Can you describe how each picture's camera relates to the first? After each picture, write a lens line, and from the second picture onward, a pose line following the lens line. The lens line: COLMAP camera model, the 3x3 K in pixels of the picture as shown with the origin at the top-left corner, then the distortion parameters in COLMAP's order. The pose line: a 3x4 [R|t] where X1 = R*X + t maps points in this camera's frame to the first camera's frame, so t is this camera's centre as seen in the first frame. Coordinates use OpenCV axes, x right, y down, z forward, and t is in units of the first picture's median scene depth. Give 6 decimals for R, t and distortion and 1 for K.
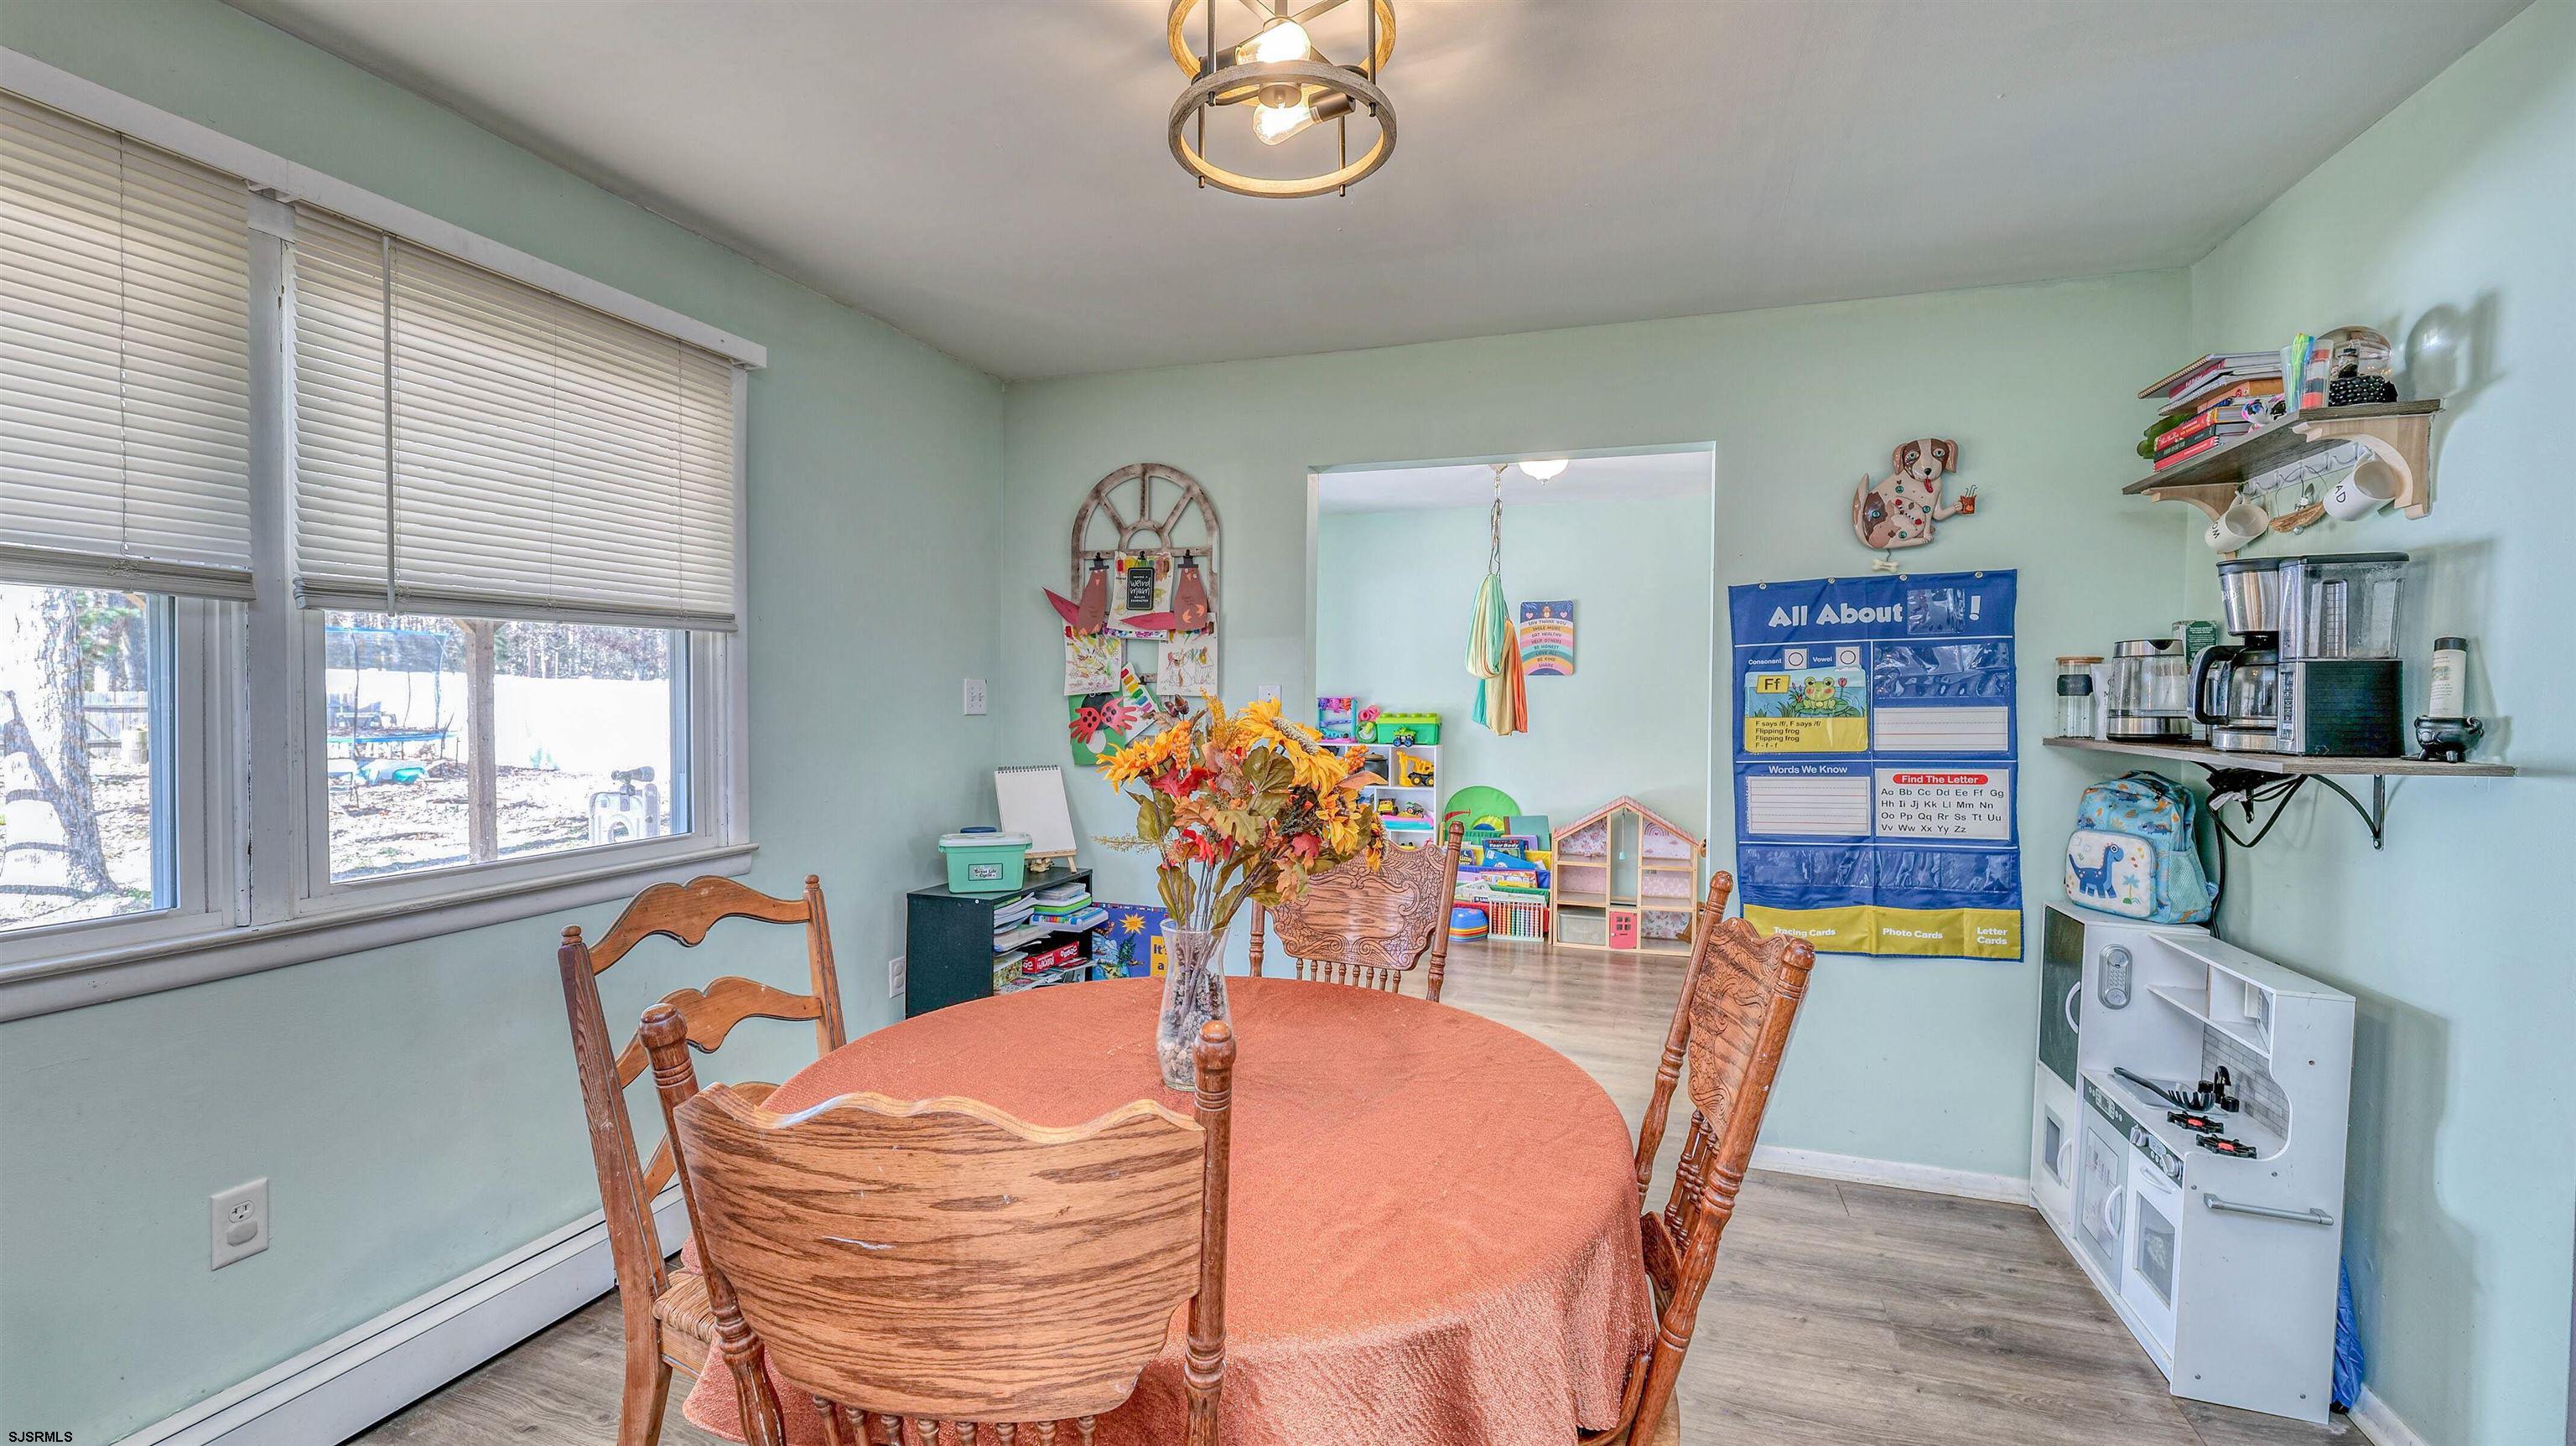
lens RADIAL K [[1095.6, 0, 1284.3], [0, 1095.6, 722.2], [0, 0, 1]] dist [-0.001320, -0.000016]
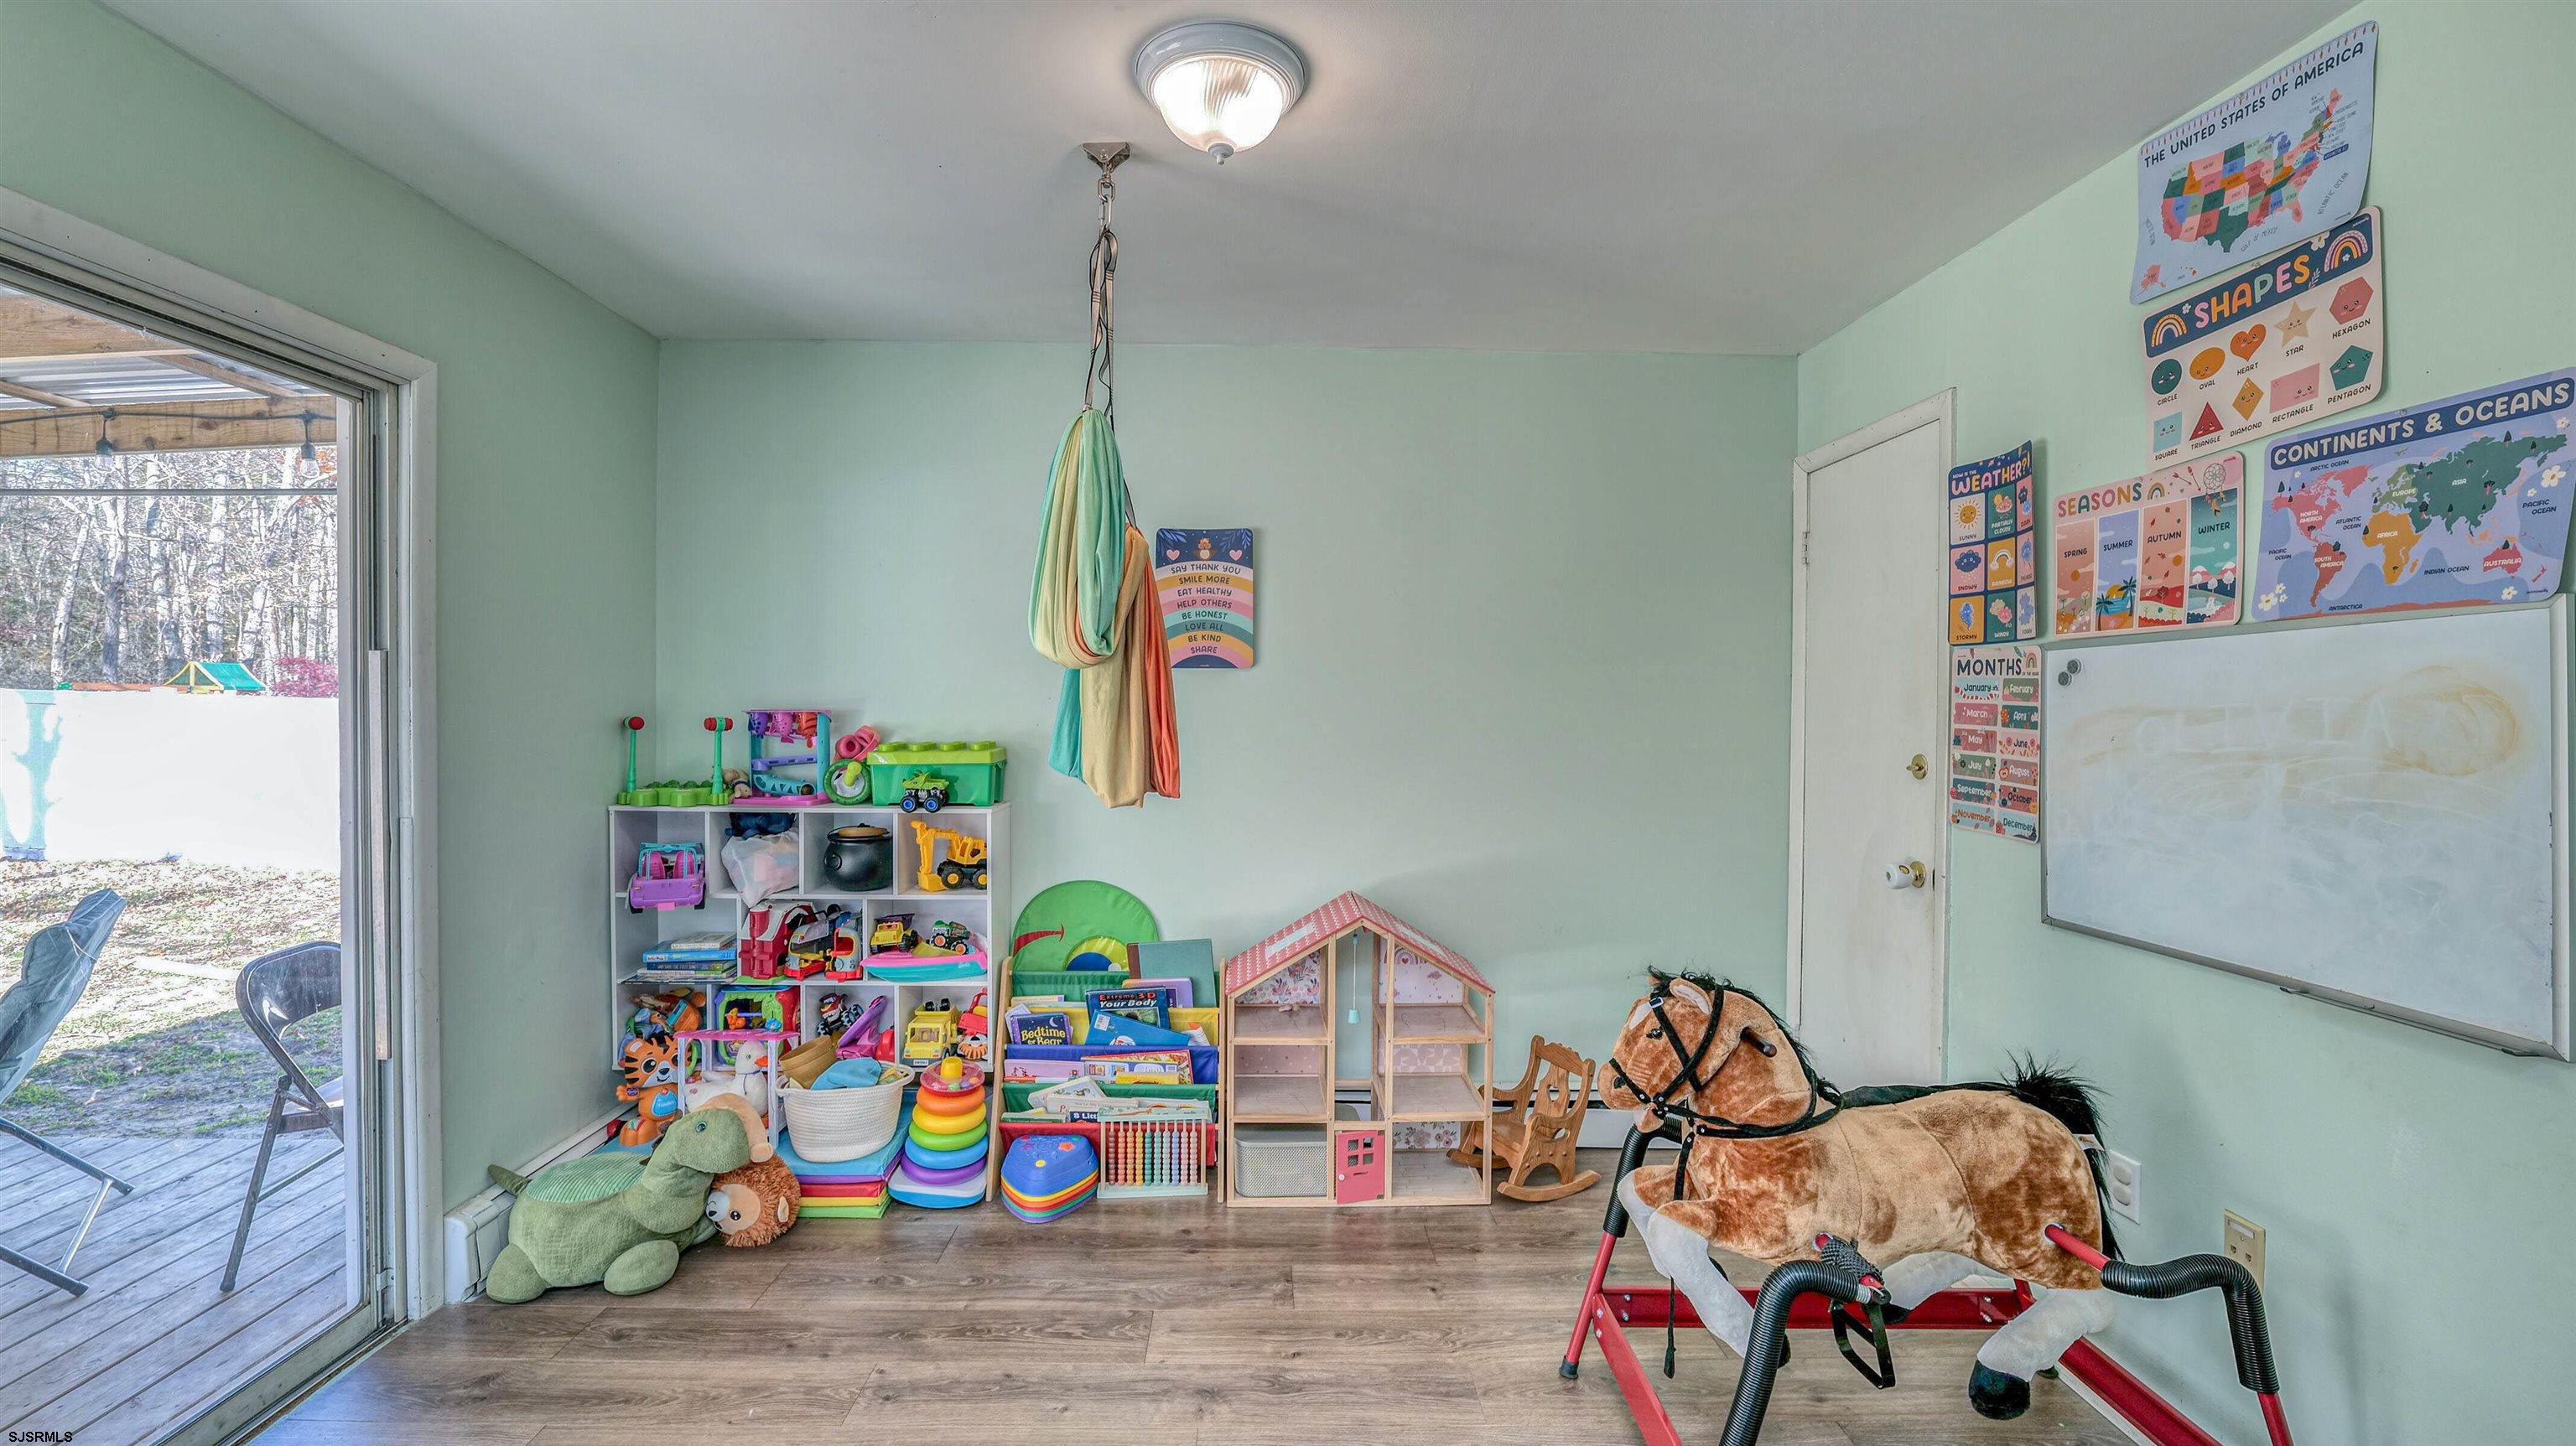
lens RADIAL K [[1095.6, 0, 1286.9], [0, 1095.6, 716.1], [0, 0, 1]] dist [-0.001320, -0.000016]
pose [[0.942308, -0.006001, 0.334693, 0.099961], [0.009352, 0.999921, -0.008402, -0.015079], [-0.334616, 0.011047, 0.942290, 0.492821]]
